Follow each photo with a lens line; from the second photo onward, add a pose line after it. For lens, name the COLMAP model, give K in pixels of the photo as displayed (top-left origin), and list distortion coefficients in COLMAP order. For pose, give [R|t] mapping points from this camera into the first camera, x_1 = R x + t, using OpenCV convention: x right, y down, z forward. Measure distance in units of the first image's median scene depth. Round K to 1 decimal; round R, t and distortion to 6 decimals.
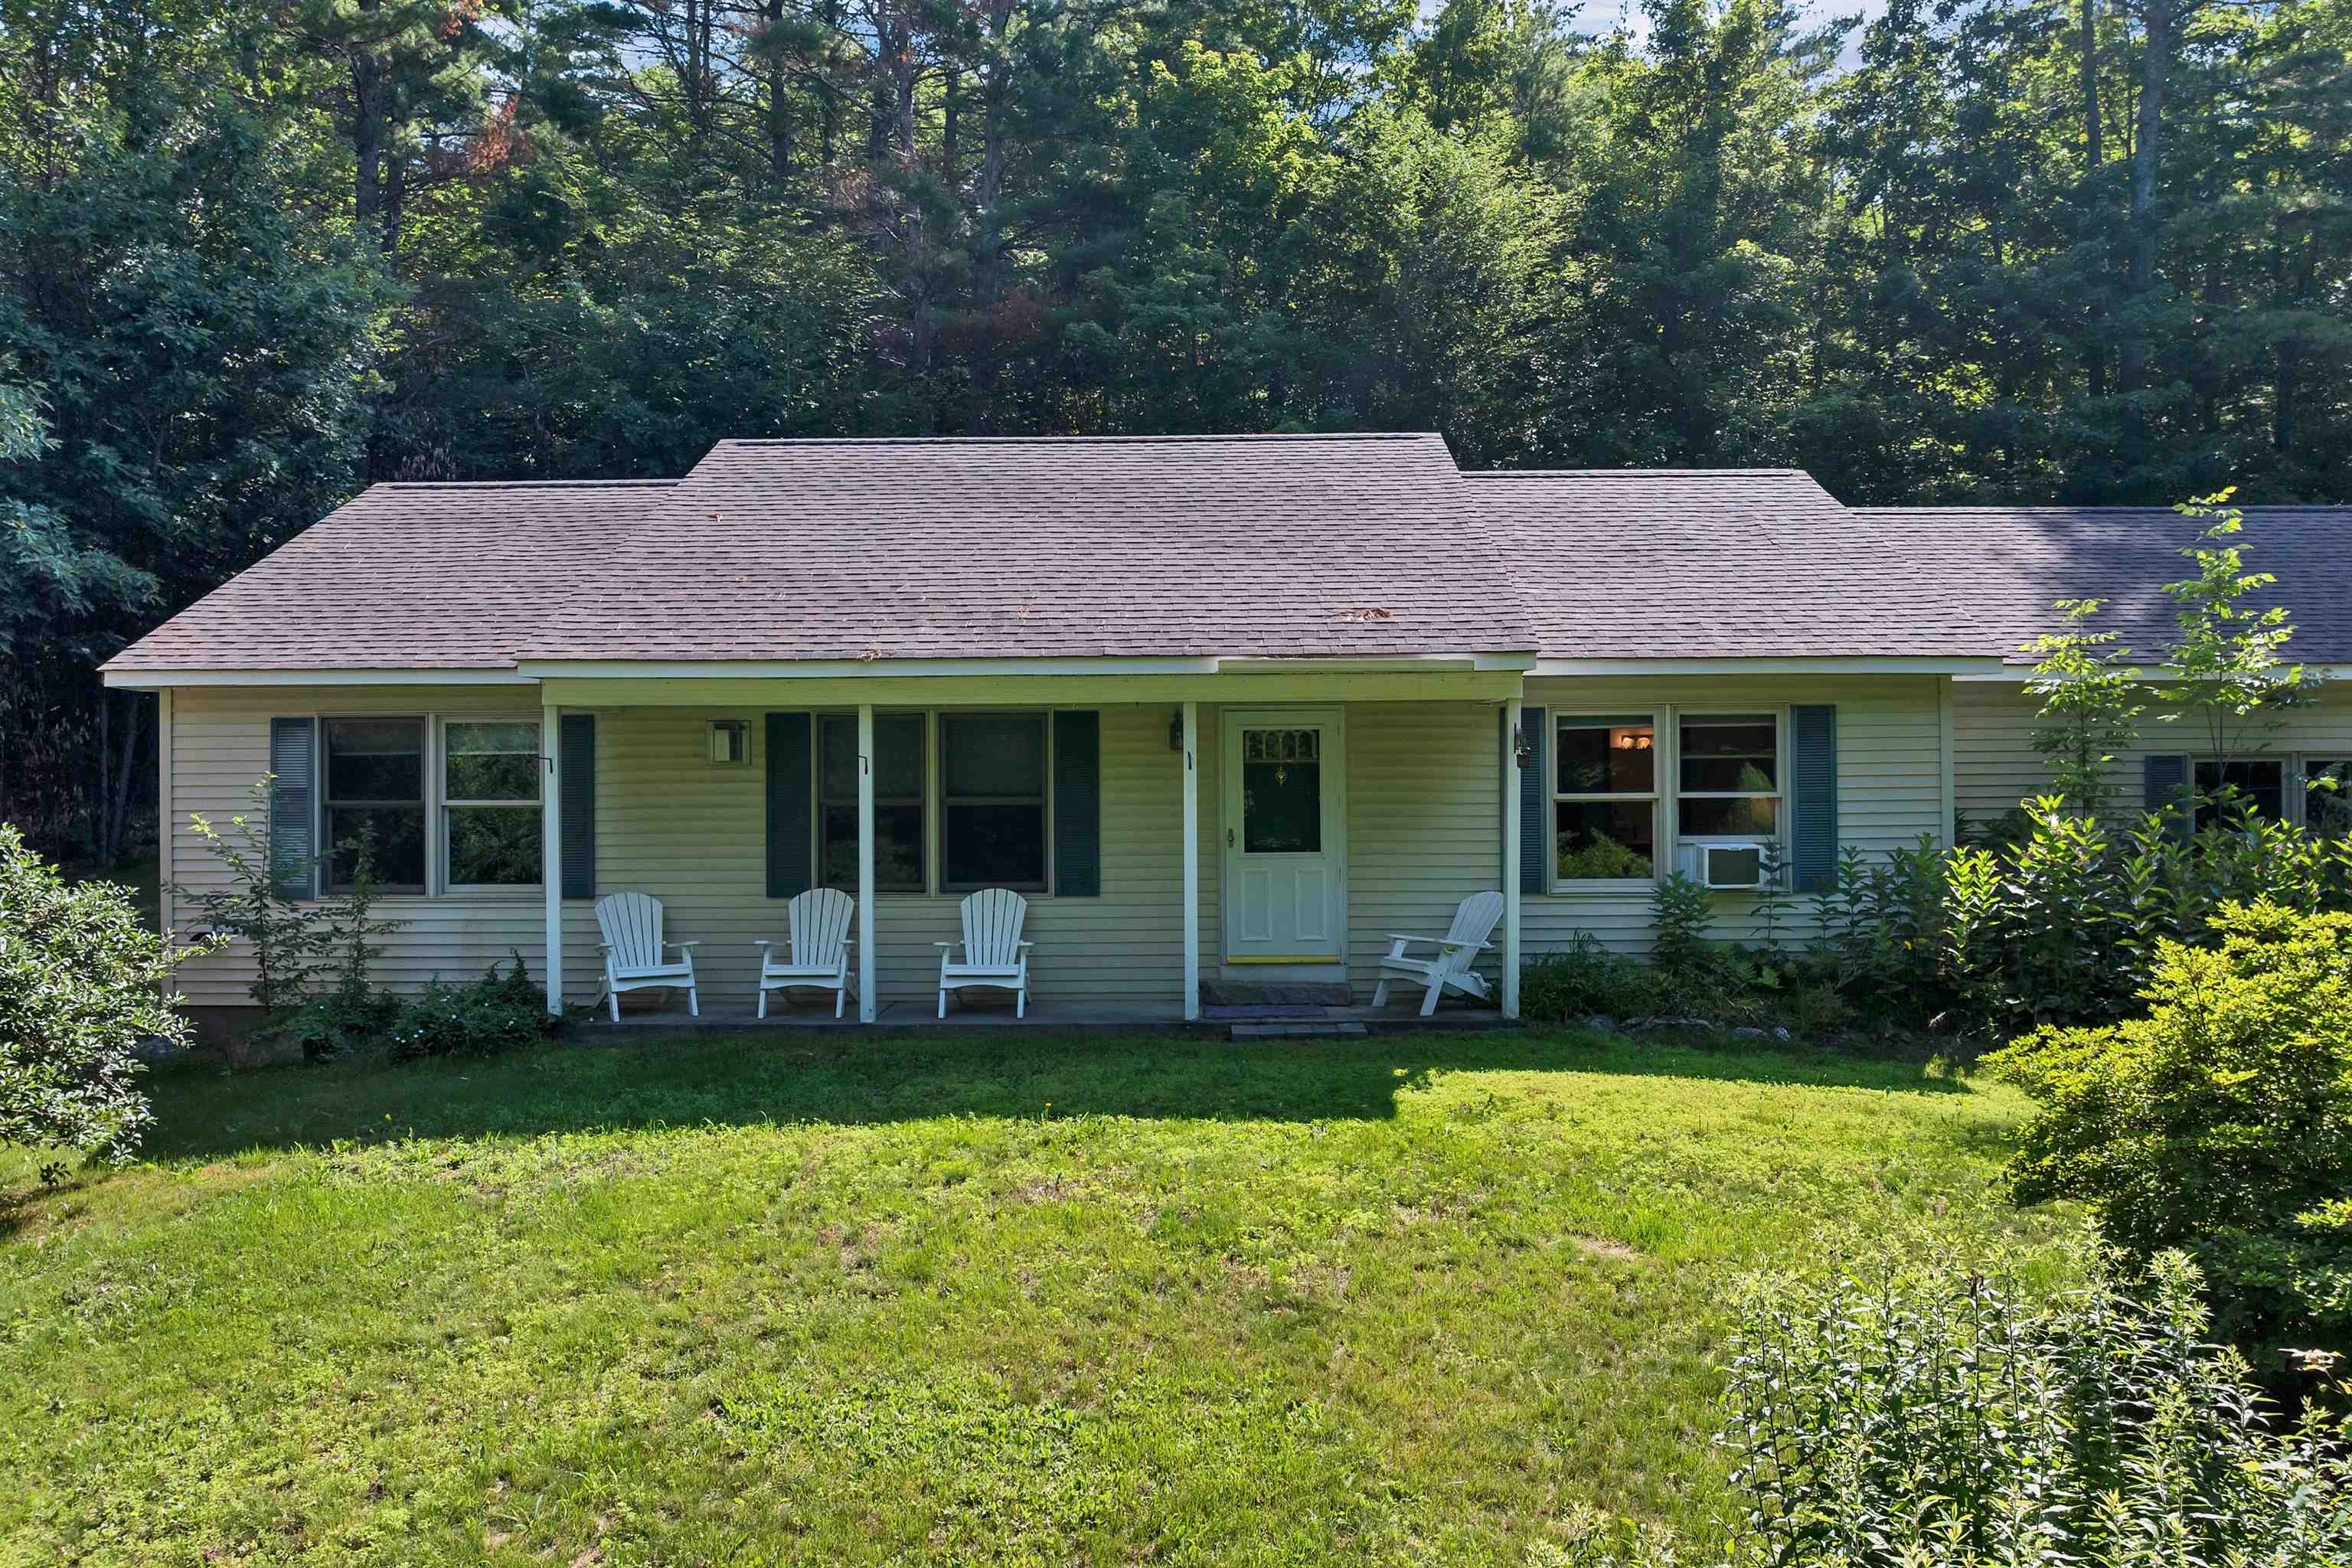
lens RADIAL K [[1701.2, 0, 1176.0], [0, 1701.2, 784.0], [0, 0, 1]] dist [-0.036772, 0.004116]
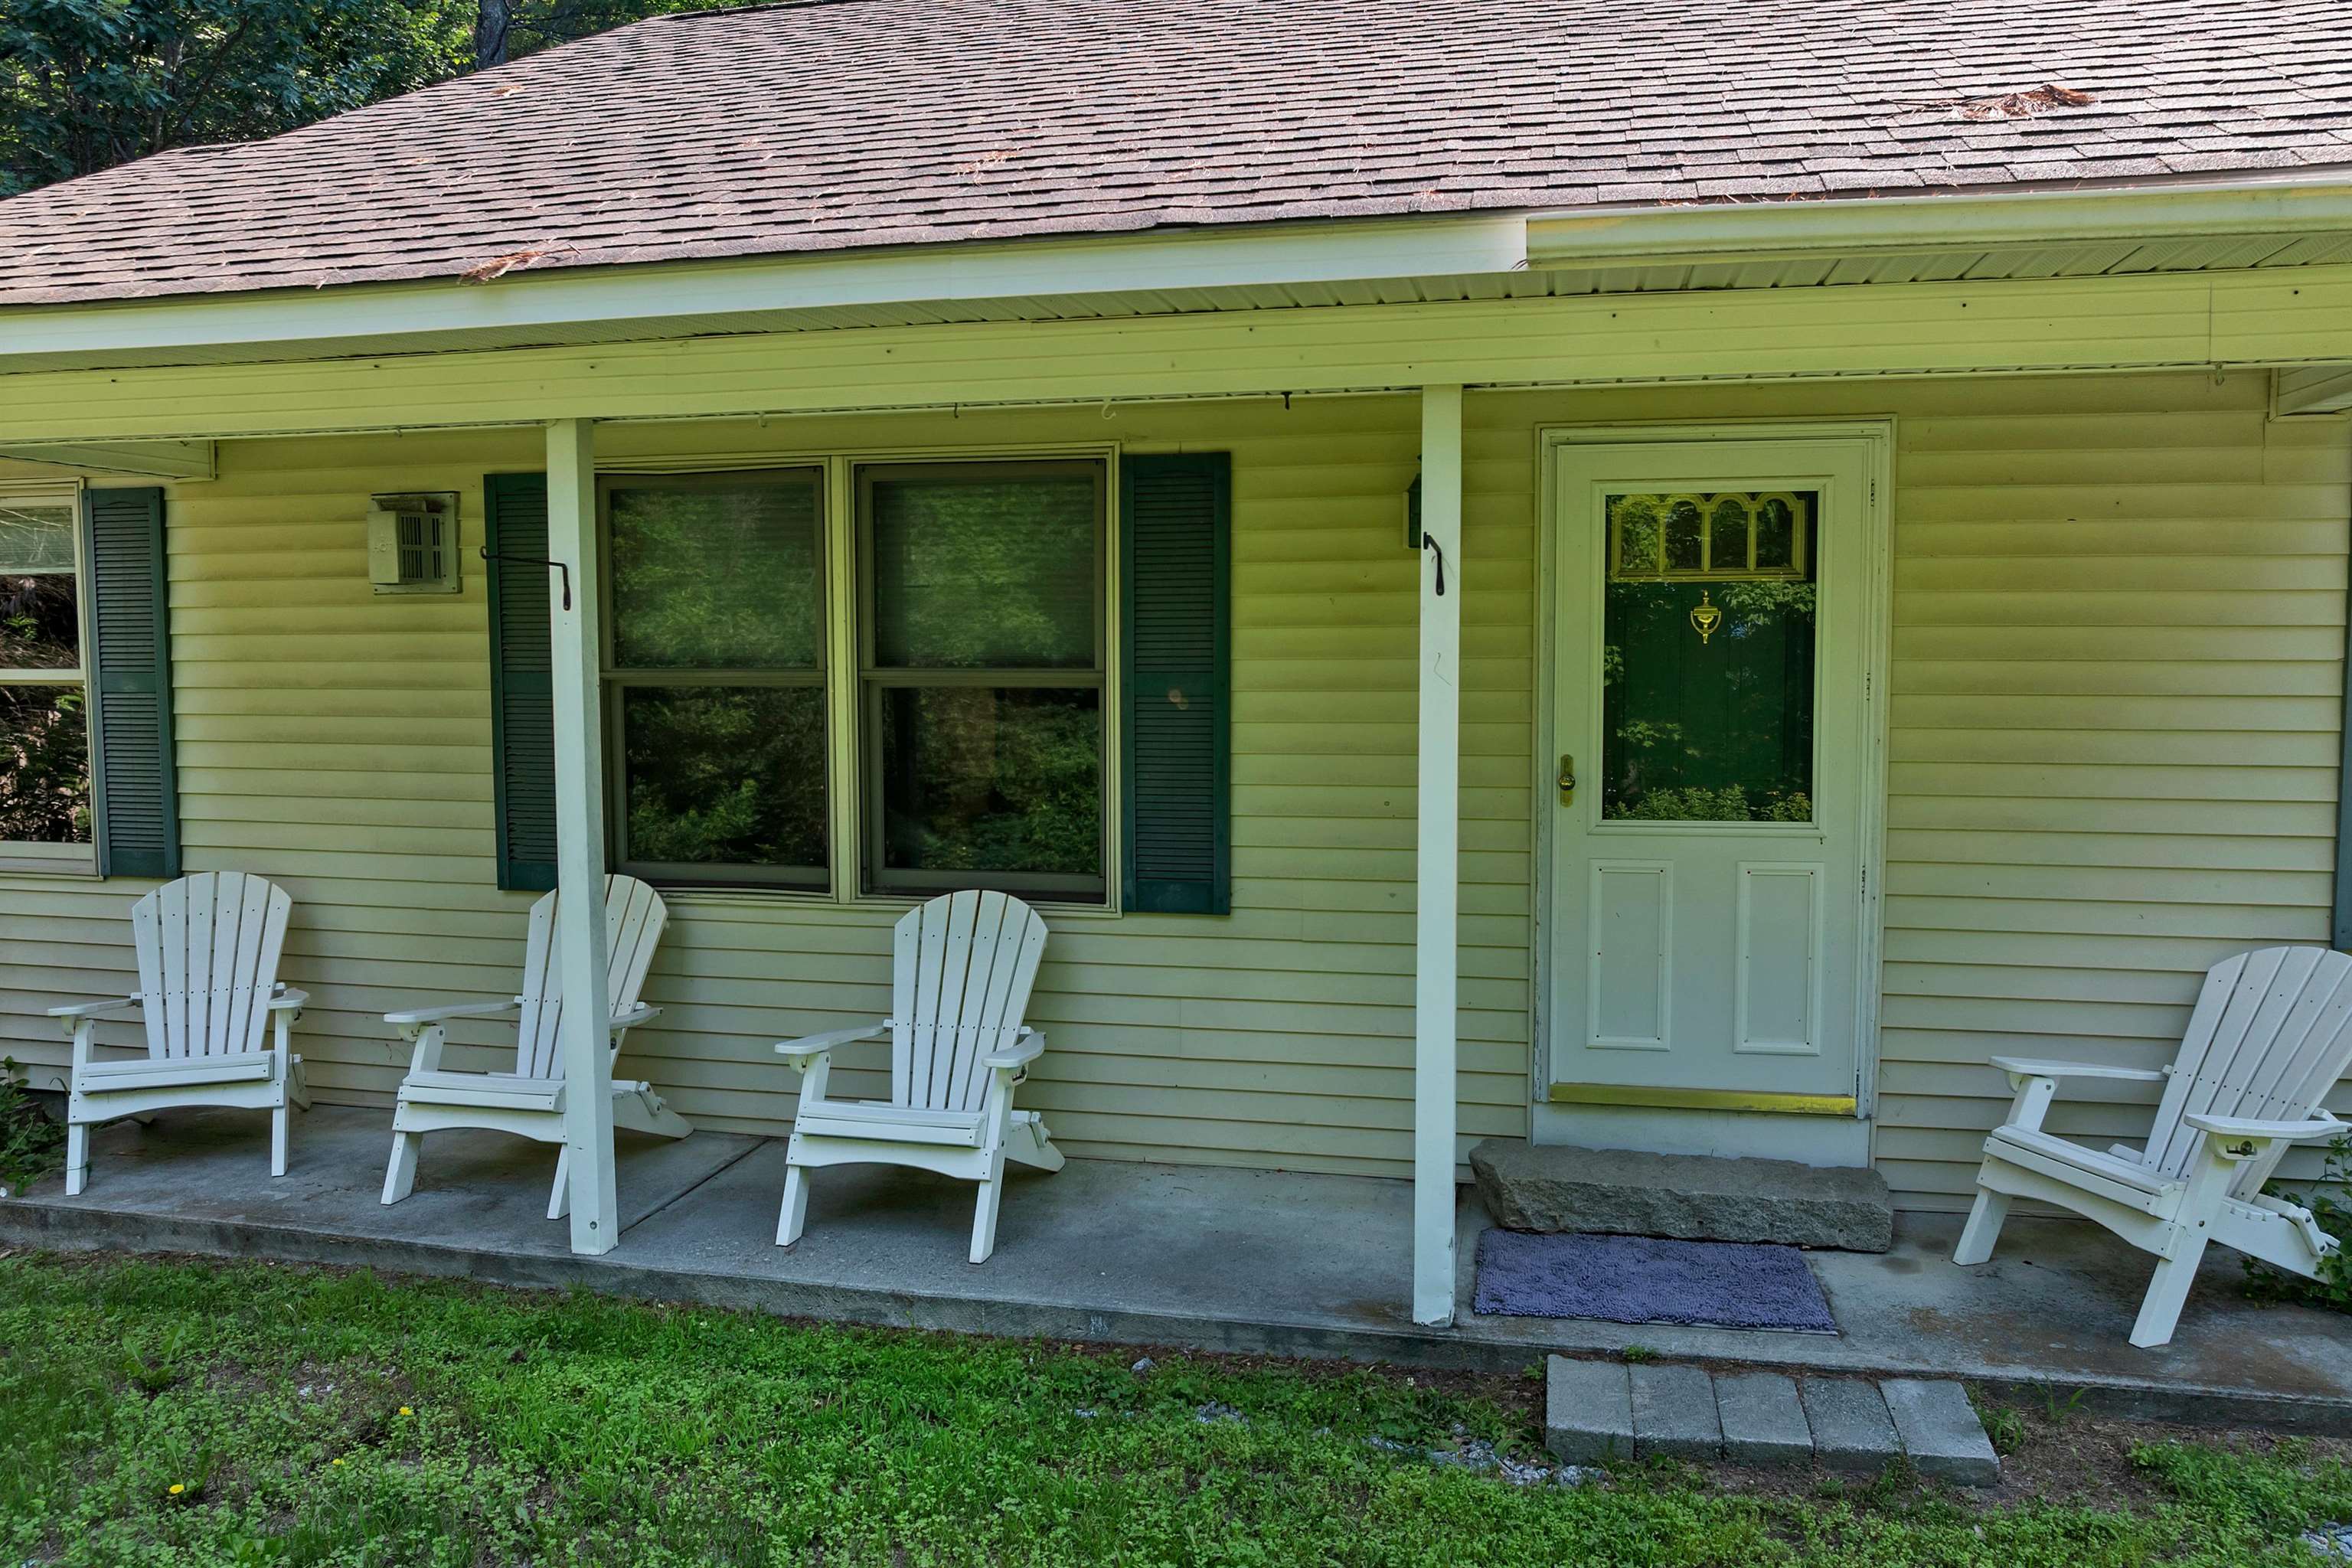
lens RADIAL K [[1701.2, 0, 1176.0], [0, 1701.2, 784.0], [0, 0, 1]] dist [-0.036772, 0.004116]
pose [[0.979254, 0.020329, -0.201614, 0.022617], [-0.002711, 0.996180, 0.087278, -0.000368], [0.202618, -0.084921, 0.975569, 0.590196]]
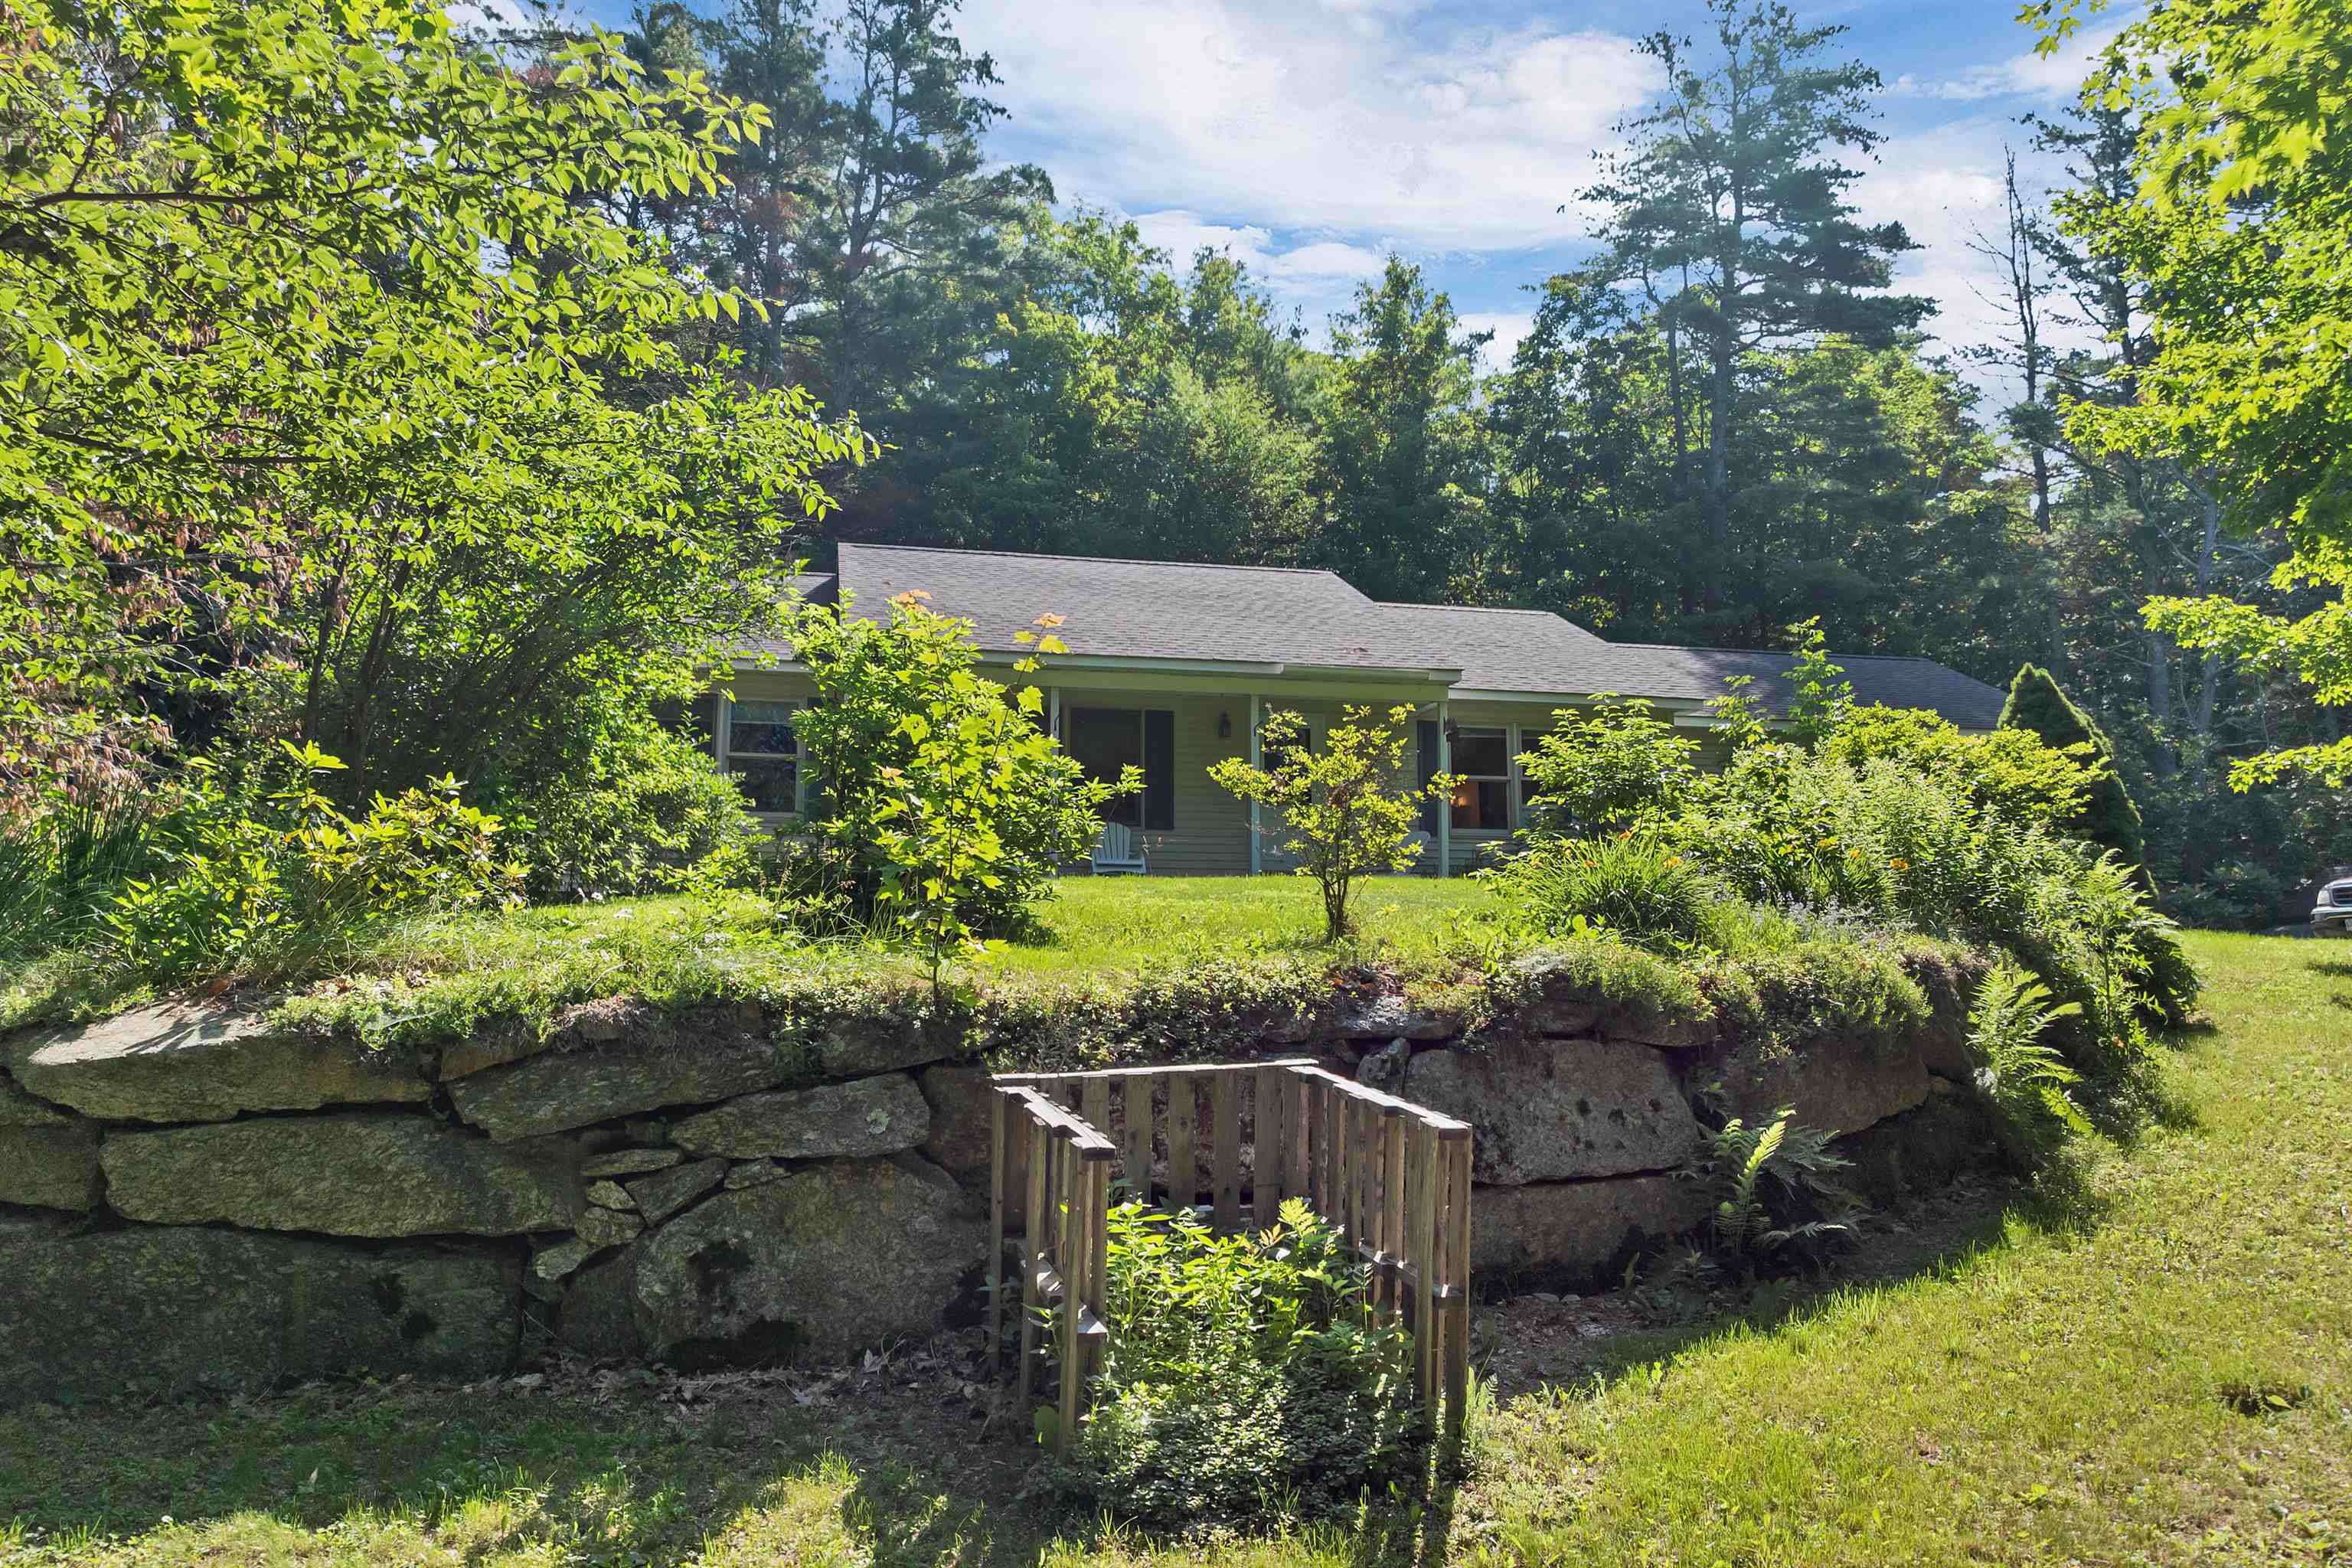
lens RADIAL K [[1701.2, 0, 1176.0], [0, 1701.2, 784.0], [0, 0, 1]] dist [-0.036772, 0.004116]
pose [[0.973487, 0.036070, 0.225880, -0.374750], [-0.002681, 0.989220, -0.146410, 0.242291], [-0.228726, 0.141923, 0.963090, -0.462992]]
